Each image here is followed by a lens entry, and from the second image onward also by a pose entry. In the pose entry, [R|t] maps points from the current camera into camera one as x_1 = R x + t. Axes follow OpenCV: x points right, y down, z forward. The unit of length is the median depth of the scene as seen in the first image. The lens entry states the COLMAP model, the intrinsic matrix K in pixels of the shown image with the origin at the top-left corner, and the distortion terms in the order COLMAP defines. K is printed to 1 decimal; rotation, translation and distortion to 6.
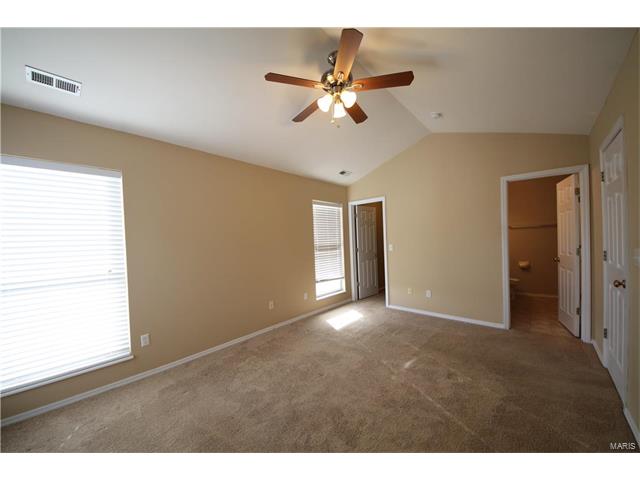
lens RADIAL K [[239.6, 0, 313.8], [0, 239.6, 245.3], [0, 0, 1]] dist [0.026368, -0.020613]
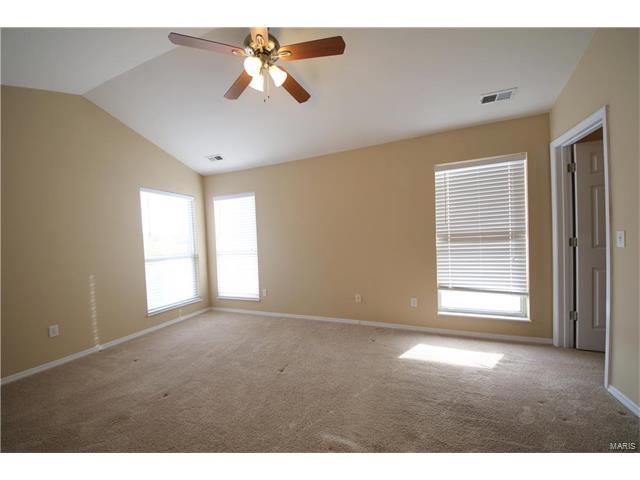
lens RADIAL K [[239.6, 0, 313.8], [0, 239.6, 245.3], [0, 0, 1]] dist [0.026368, -0.020613]
pose [[0.329927, 0.045938, -0.942888, 0.524832], [0.014459, 0.998452, 0.053704, -0.007172], [0.943896, -0.031352, 0.328752, 0.443374]]
